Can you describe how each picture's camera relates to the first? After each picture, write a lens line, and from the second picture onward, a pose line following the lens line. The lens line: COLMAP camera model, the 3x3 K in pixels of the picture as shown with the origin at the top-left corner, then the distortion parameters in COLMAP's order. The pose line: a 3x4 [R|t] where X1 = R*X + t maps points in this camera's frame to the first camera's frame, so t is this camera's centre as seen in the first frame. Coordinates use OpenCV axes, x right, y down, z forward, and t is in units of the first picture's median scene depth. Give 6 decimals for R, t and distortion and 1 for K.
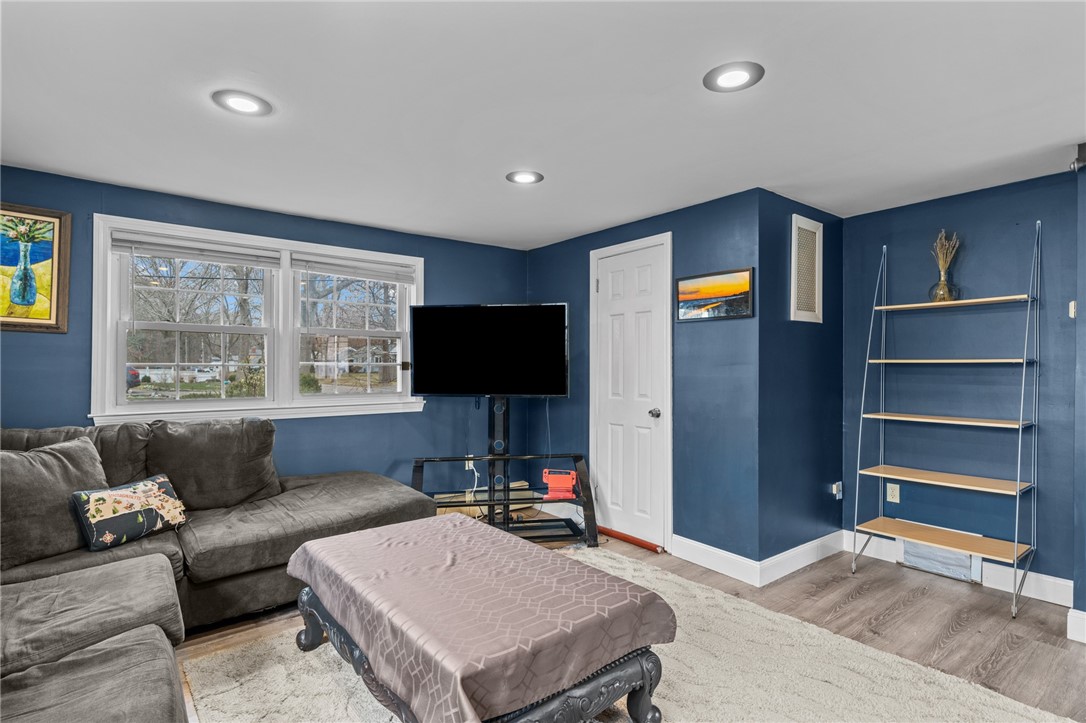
lens RADIAL K [[531.3, 0, 542.0], [0, 531.3, 367.2], [0, 0, 1]] dist [0.002462, 0.000104]
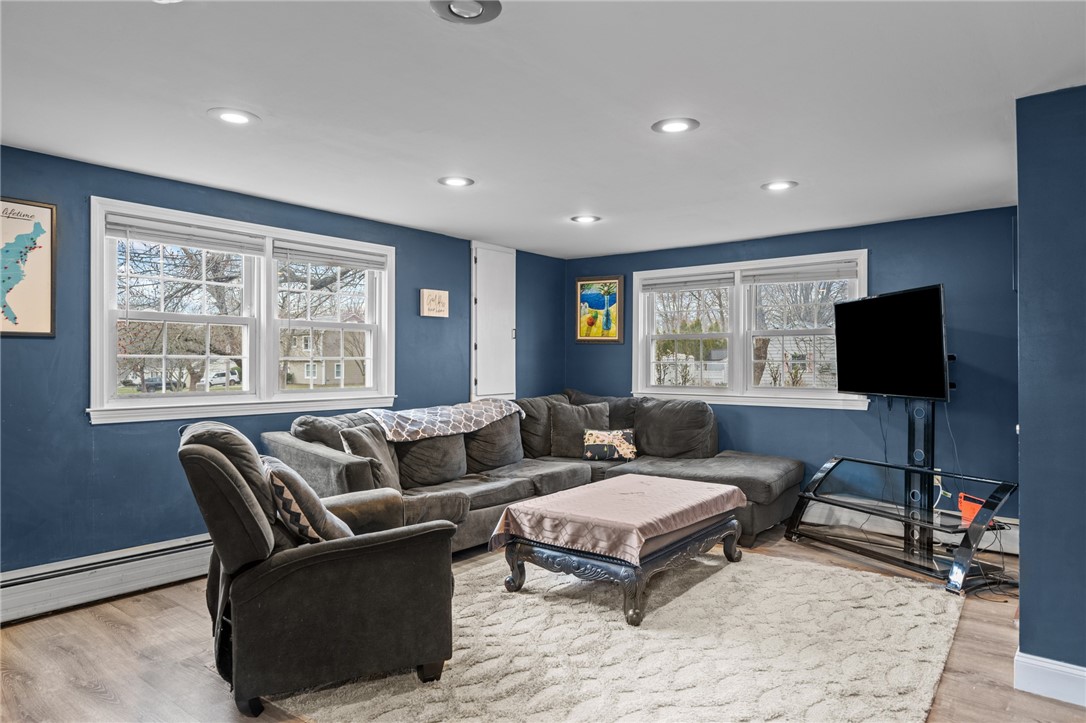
lens RADIAL K [[670.4, 0, 542.5], [0, 670.4, 360.2], [0, 0, 1]] dist [0.001336, 0.000173]
pose [[0.236991, -0.005290, -0.971497, 1.216420], [-0.000893, 0.999984, -0.005663, 0.001267], [0.971511, 0.002210, 0.236982, 0.234303]]
